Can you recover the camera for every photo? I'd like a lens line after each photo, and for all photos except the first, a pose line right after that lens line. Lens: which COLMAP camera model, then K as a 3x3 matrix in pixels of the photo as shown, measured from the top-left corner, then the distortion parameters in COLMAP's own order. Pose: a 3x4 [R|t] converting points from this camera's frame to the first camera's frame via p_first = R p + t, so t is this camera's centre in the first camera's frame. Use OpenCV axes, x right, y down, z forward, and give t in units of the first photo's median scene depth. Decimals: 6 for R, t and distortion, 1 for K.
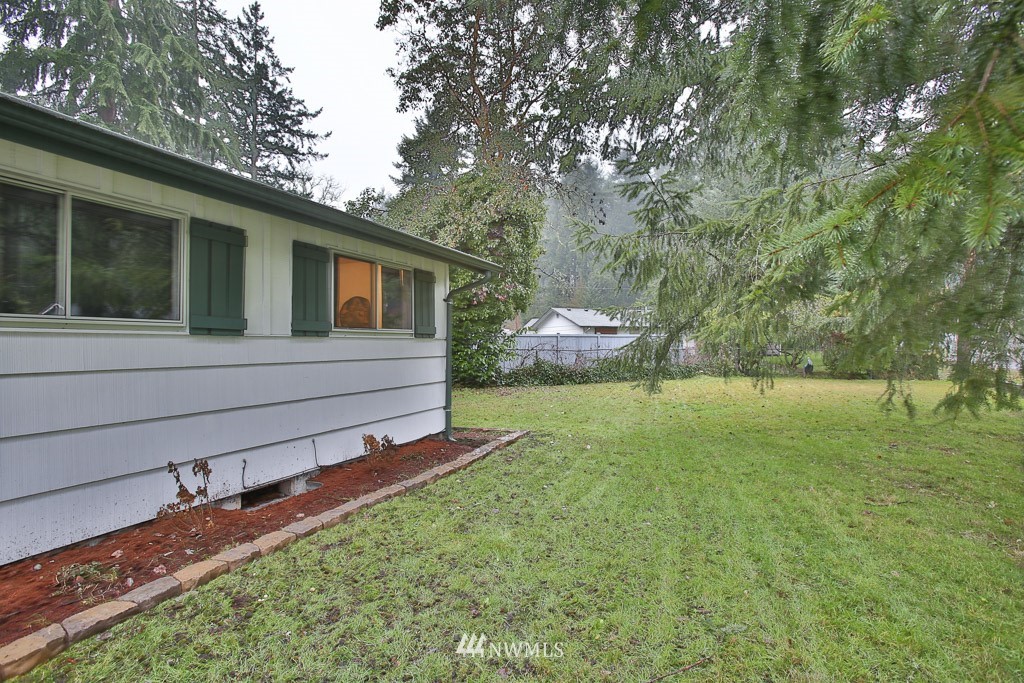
lens RADIAL K [[496.6, 0, 512.8], [0, 496.6, 341.8], [0, 0, 1]] dist [0.003653, 0.000873]
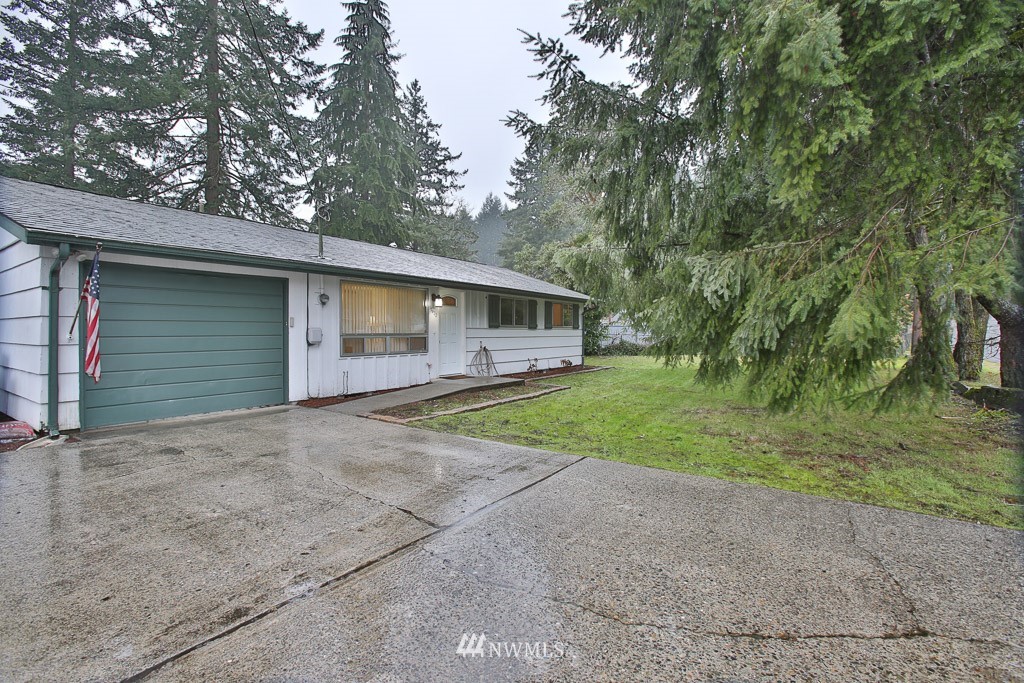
lens RADIAL K [[464.1, 0, 507.7], [0, 464.1, 330.6], [0, 0, 1]] dist [-0.031088, 0.003571]
pose [[0.978685, 0.006896, -0.205252, -0.002408], [-0.005076, 0.999943, 0.009393, -0.002781], [0.205305, -0.008151, 0.978664, -0.193011]]
